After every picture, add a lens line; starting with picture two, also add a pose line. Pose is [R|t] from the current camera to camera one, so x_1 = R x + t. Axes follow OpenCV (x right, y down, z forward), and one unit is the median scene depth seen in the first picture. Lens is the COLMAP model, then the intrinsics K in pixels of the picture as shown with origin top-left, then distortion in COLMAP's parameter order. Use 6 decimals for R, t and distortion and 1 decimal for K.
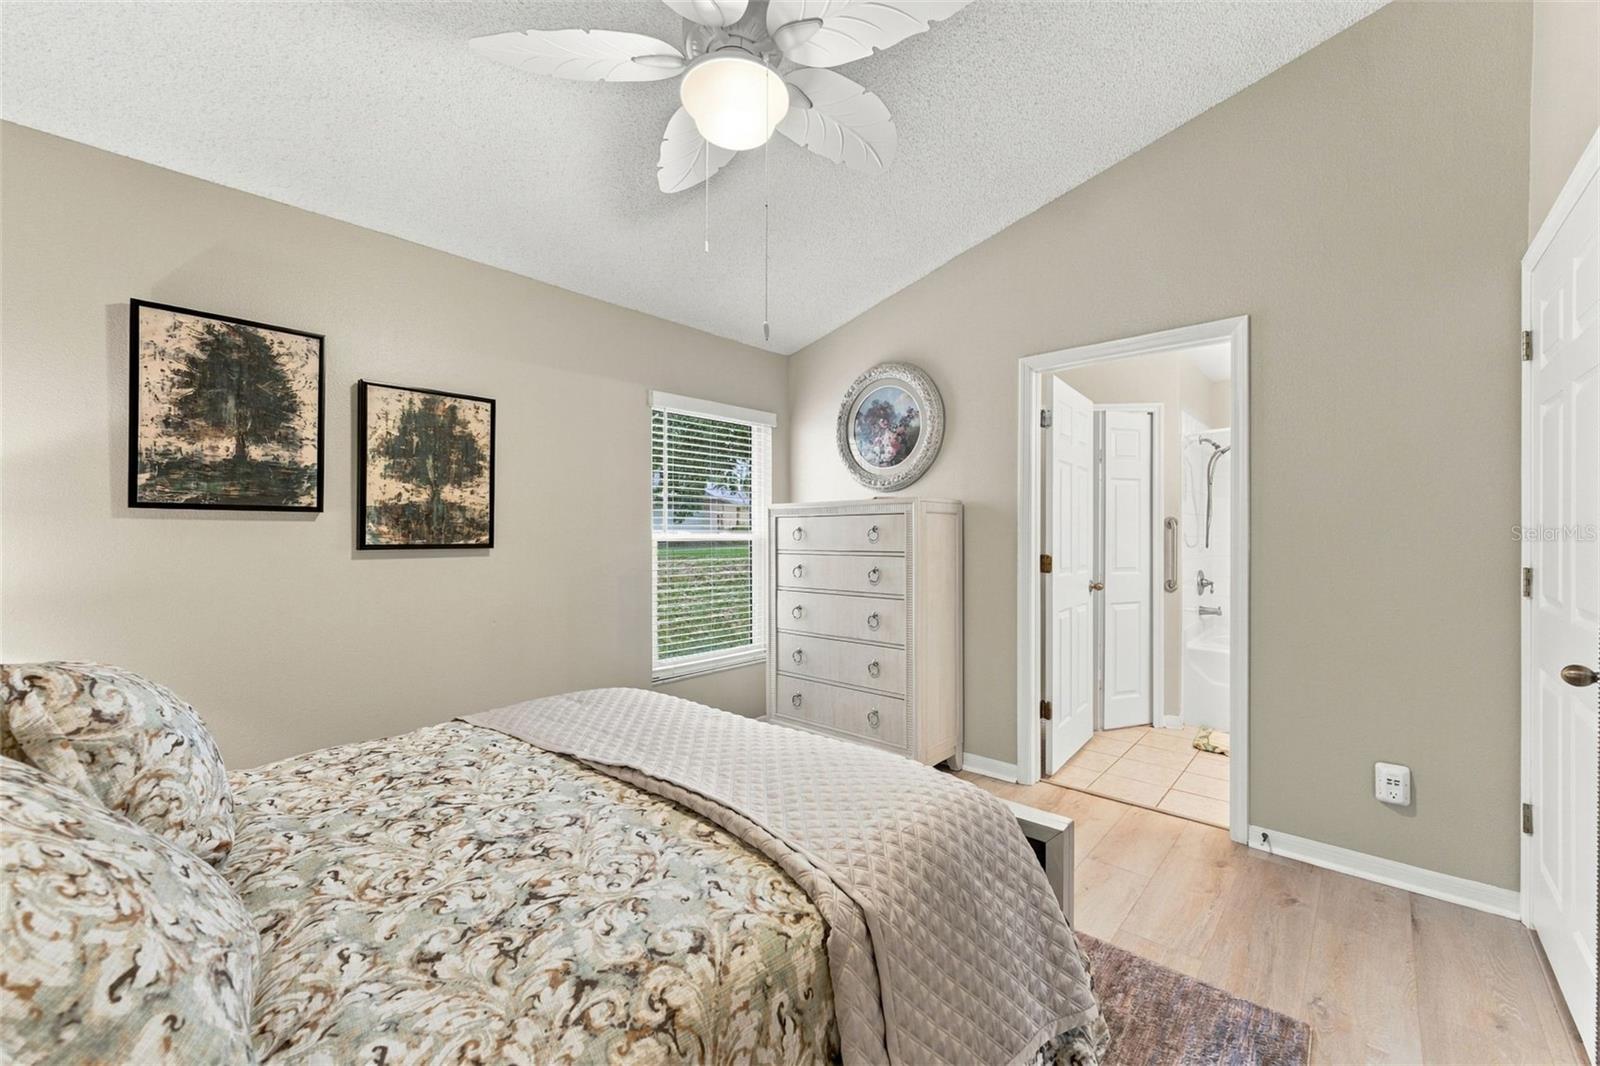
lens RADIAL K [[649.4, 0, 800.0], [0, 649.4, 533.0], [0, 0, 1]] dist [-0.000203, -0.000286]
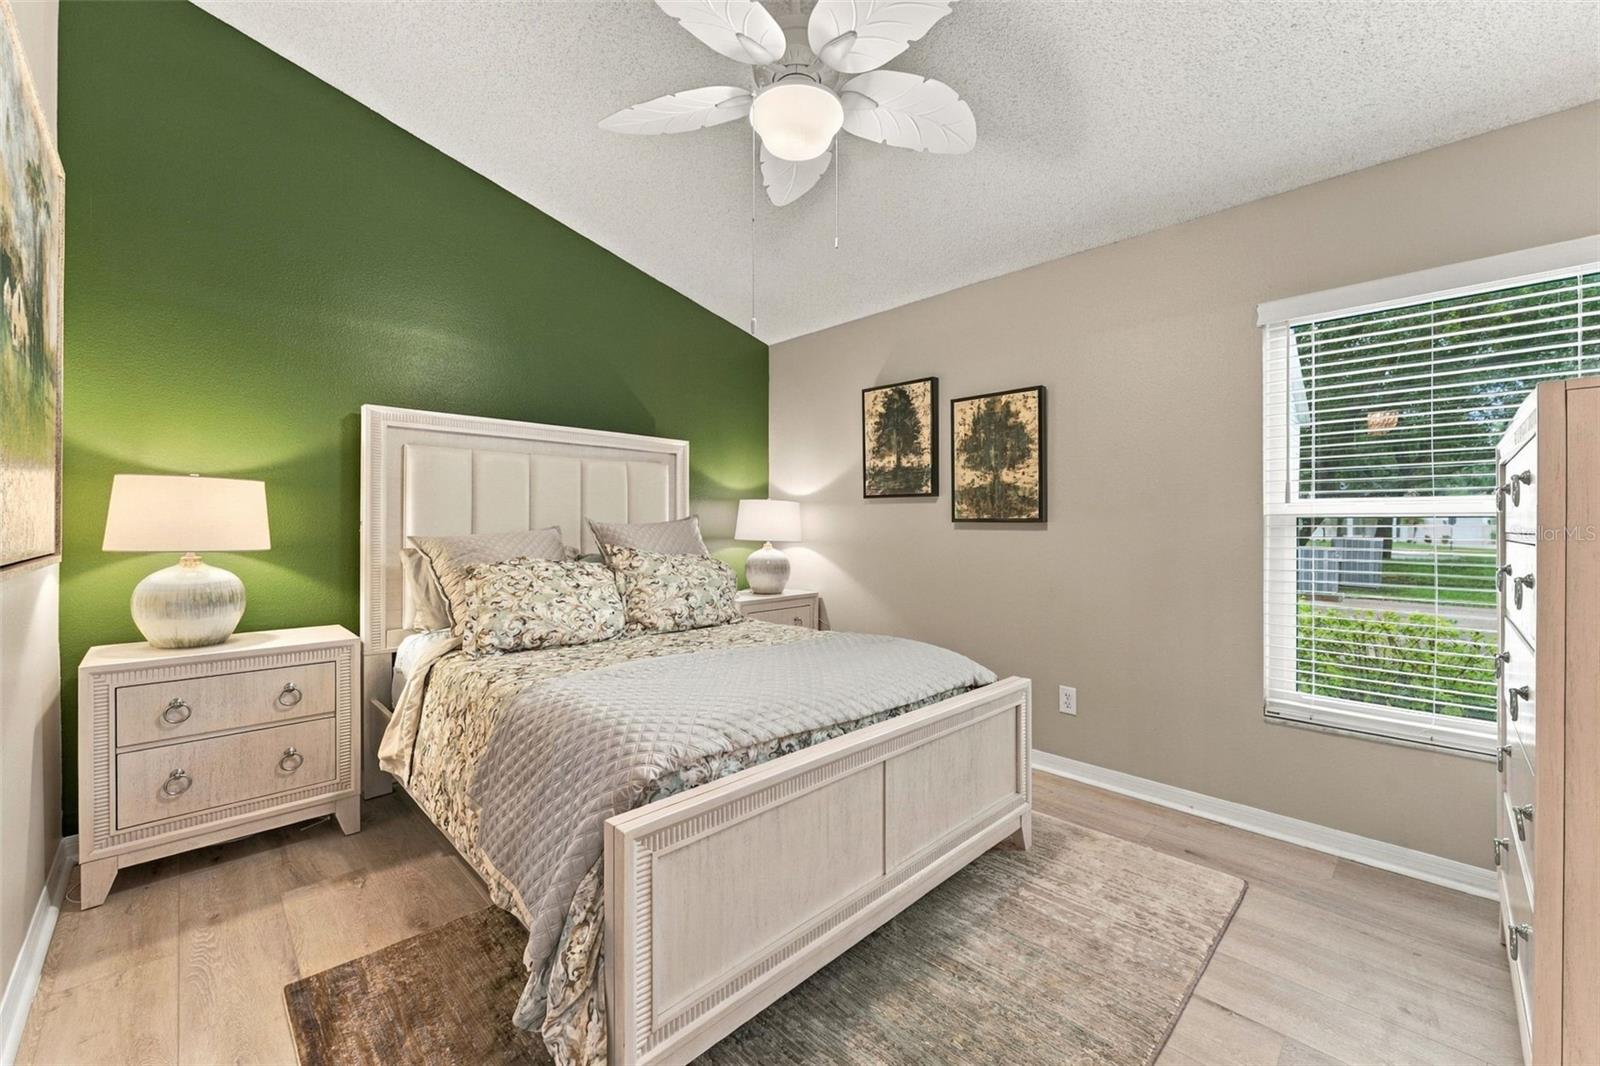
lens RADIAL K [[649.4, 0, 800.0], [0, 649.4, 533.0], [0, 0, 1]] dist [-0.000203, -0.000286]
pose [[-0.082064, 0.013500, -0.996536, 0.738771], [-0.001631, 0.999905, 0.013680, 0.030734], [0.996626, 0.002748, -0.082034, 0.783218]]
